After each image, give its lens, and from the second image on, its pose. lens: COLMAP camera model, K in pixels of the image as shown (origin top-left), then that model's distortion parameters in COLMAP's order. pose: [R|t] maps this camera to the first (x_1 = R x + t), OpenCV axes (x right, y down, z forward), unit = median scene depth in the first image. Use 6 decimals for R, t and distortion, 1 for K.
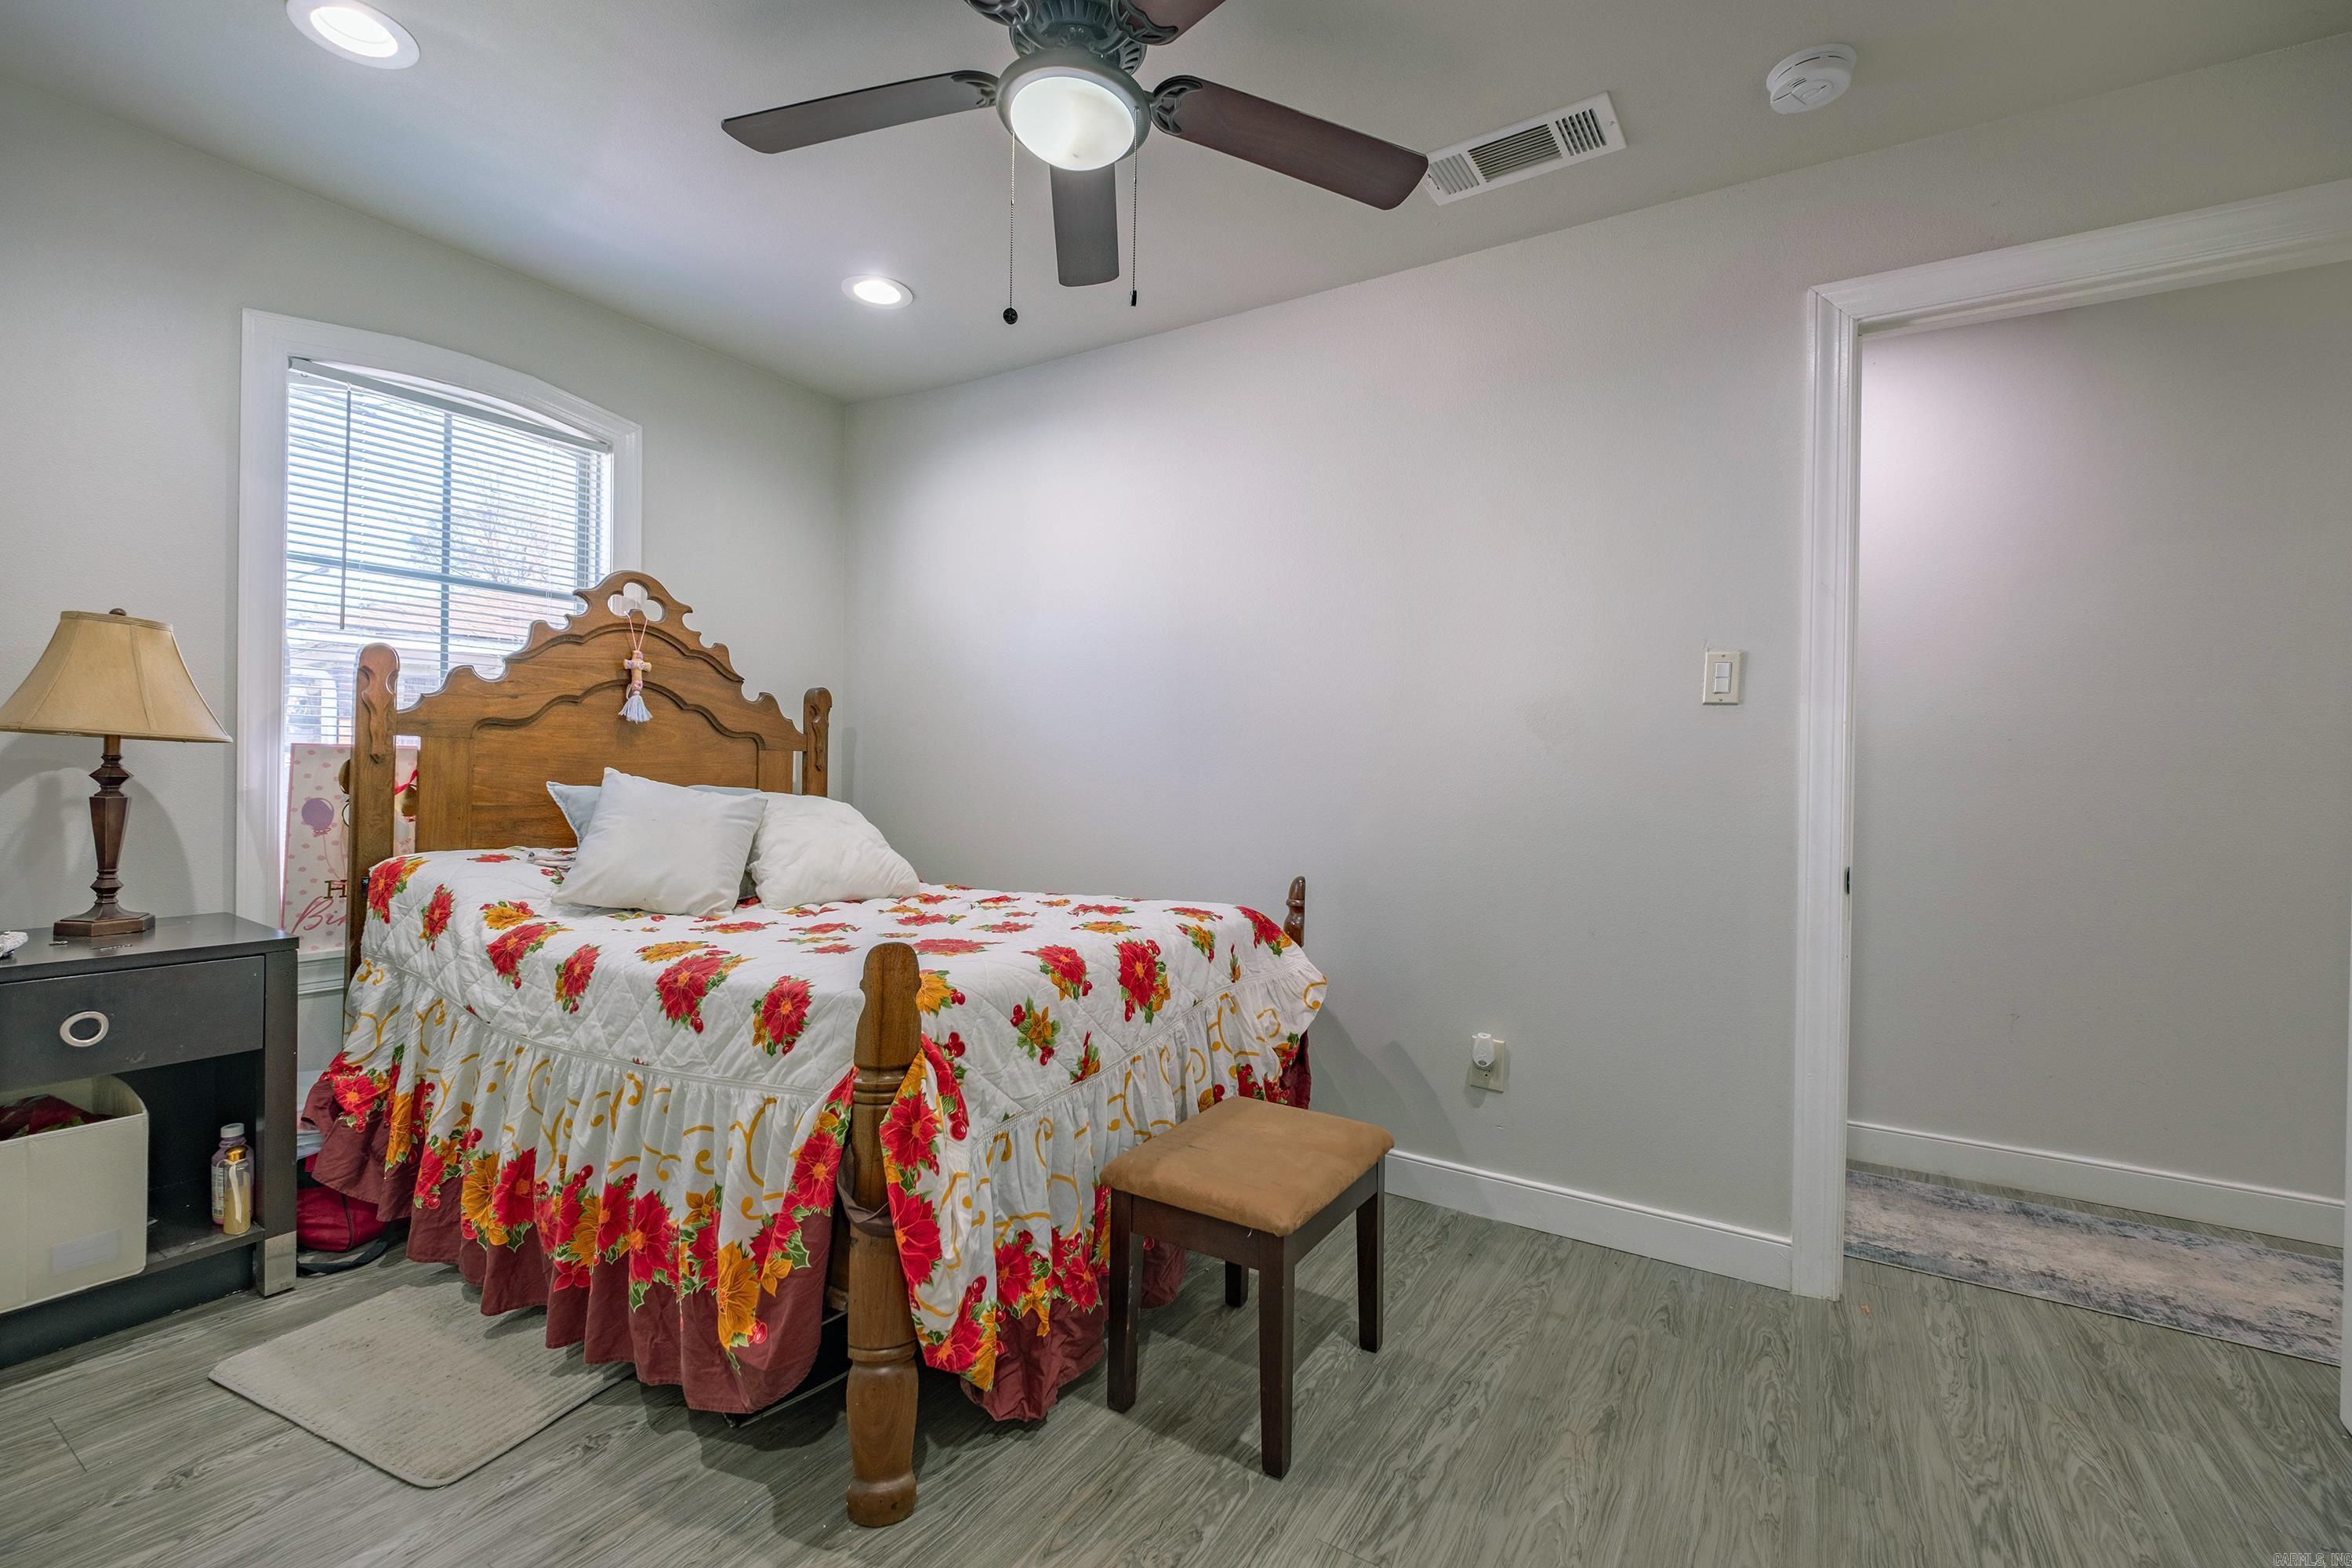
lens RADIAL K [[1007.8, 0, 1177.0], [0, 1007.8, 775.0], [0, 0, 1]] dist [0.003529, -0.005711]
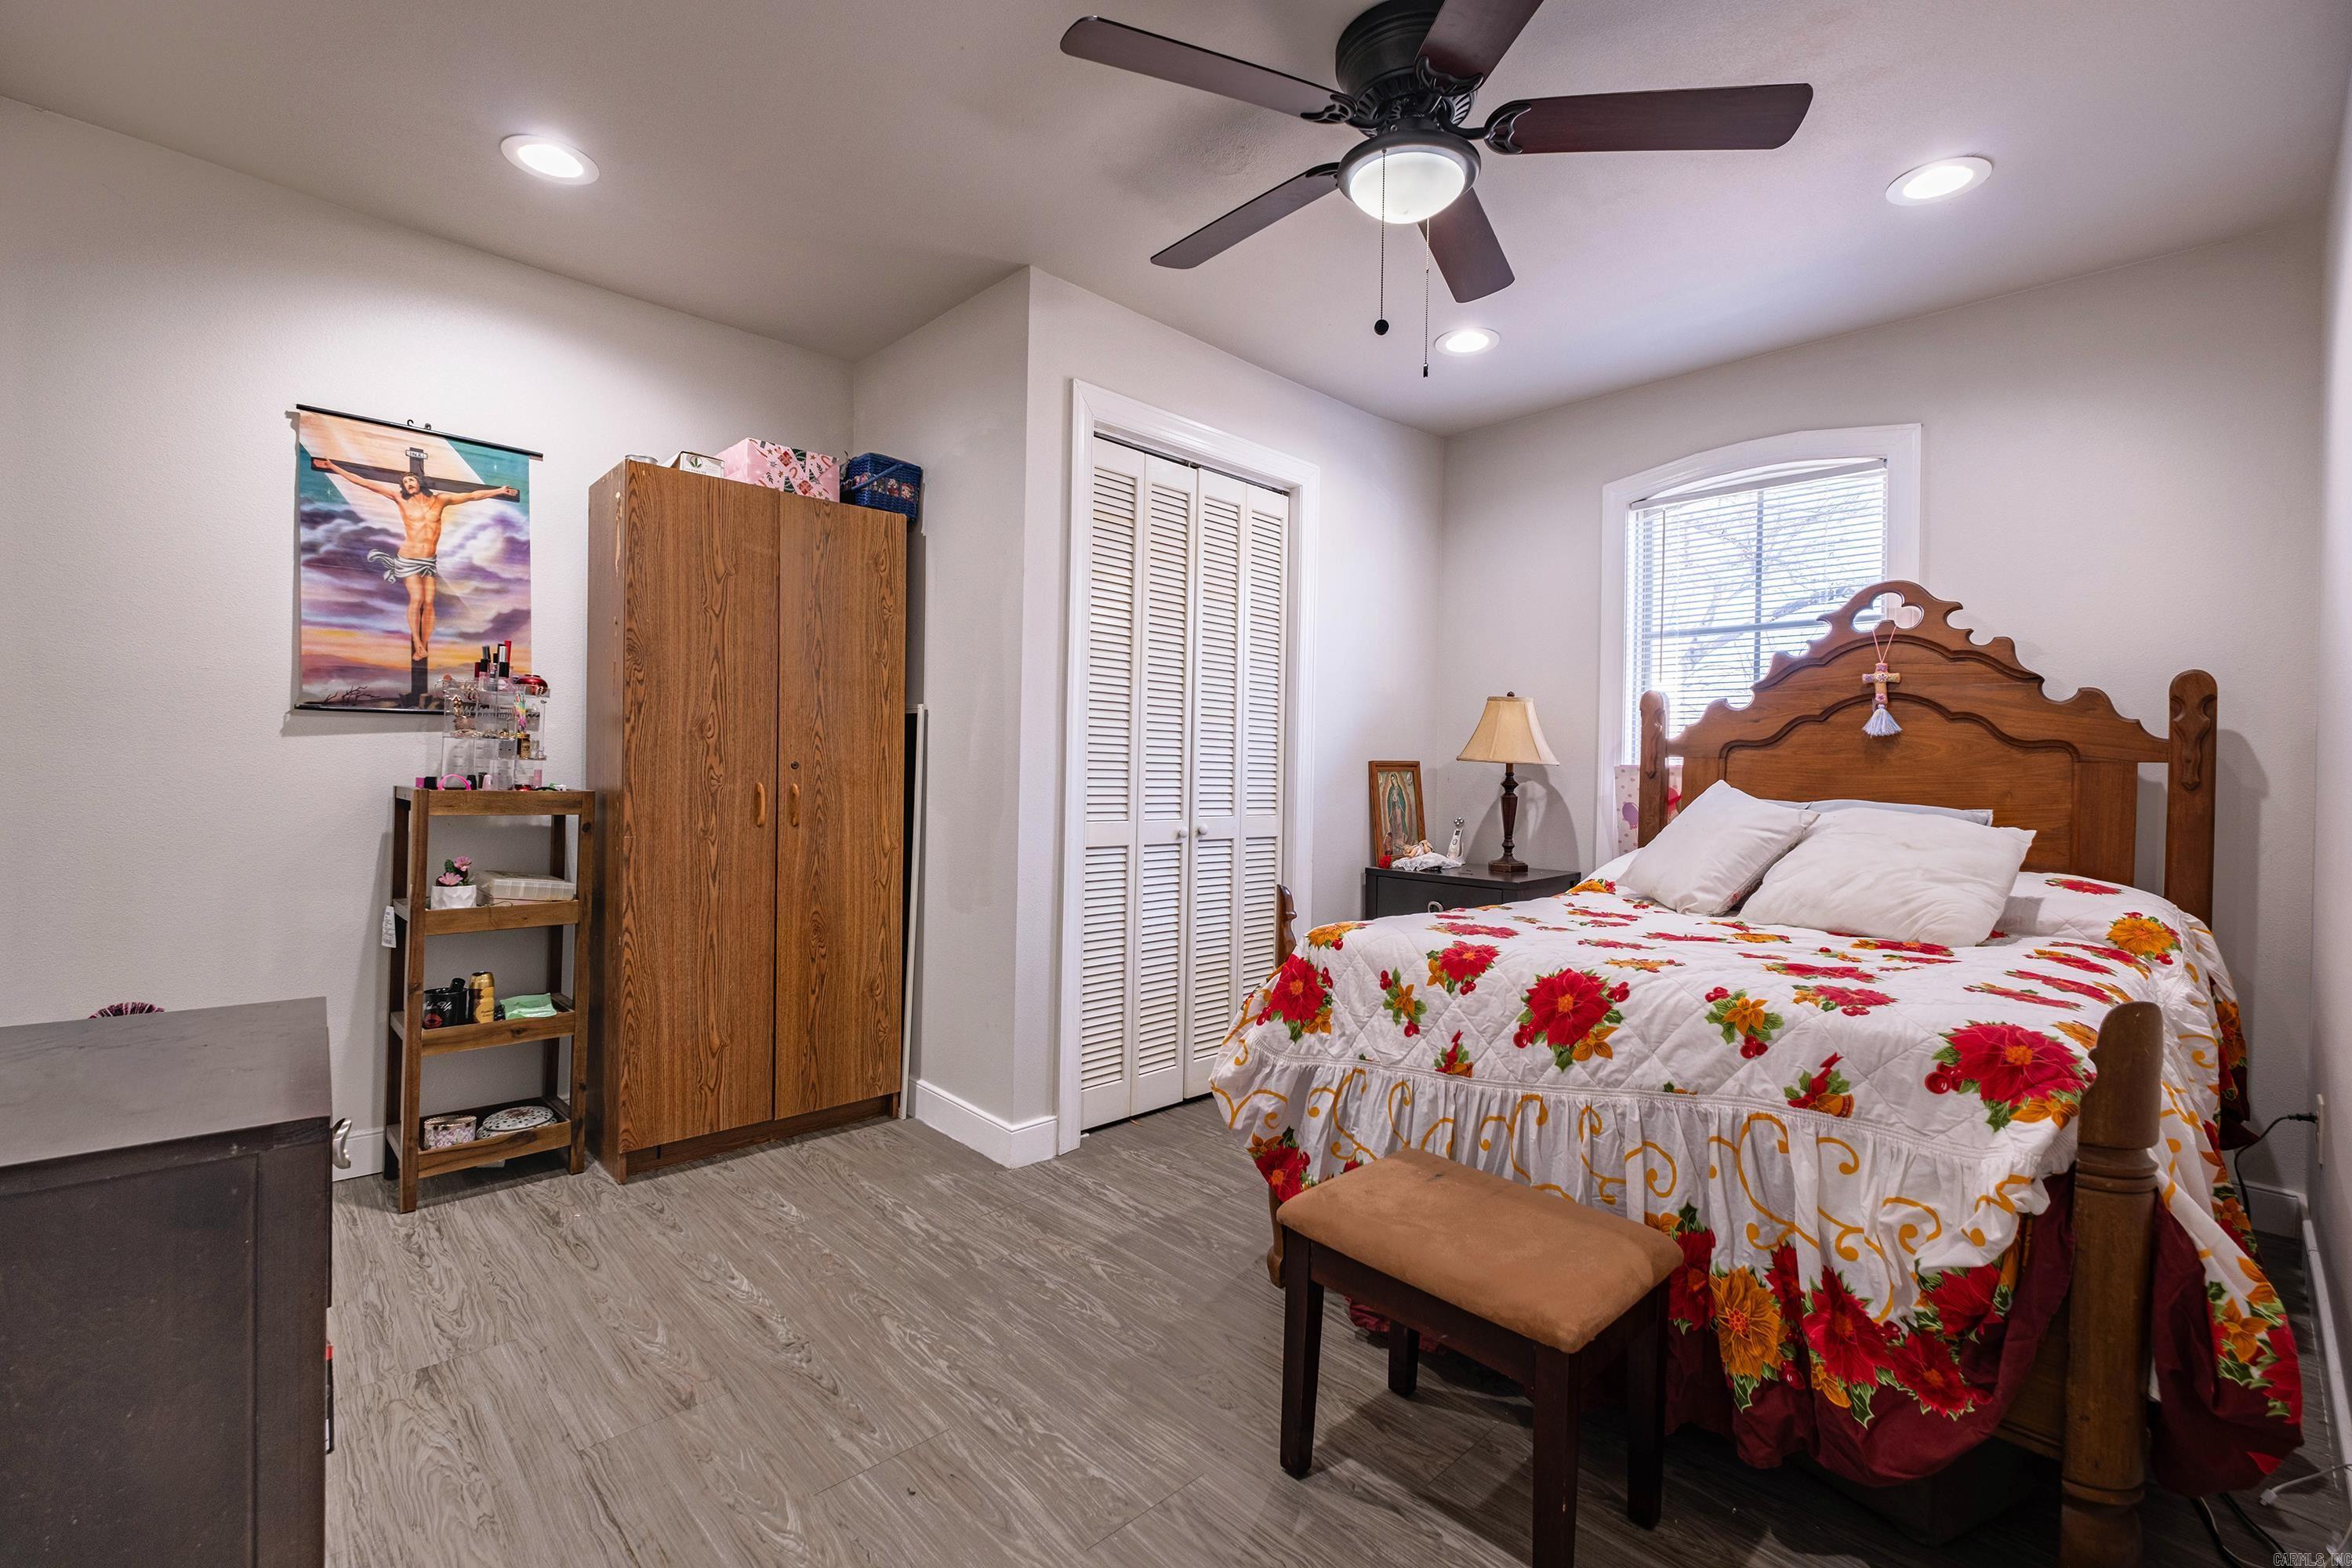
lens RADIAL K [[1007.8, 0, 1177.0], [0, 1007.8, 775.0], [0, 0, 1]] dist [0.003529, -0.005711]
pose [[-0.238430, -0.016068, -0.971027, 0.623803], [-0.025484, 0.999622, -0.010283, 0.013073], [0.970825, 0.022294, -0.238750, 0.631864]]
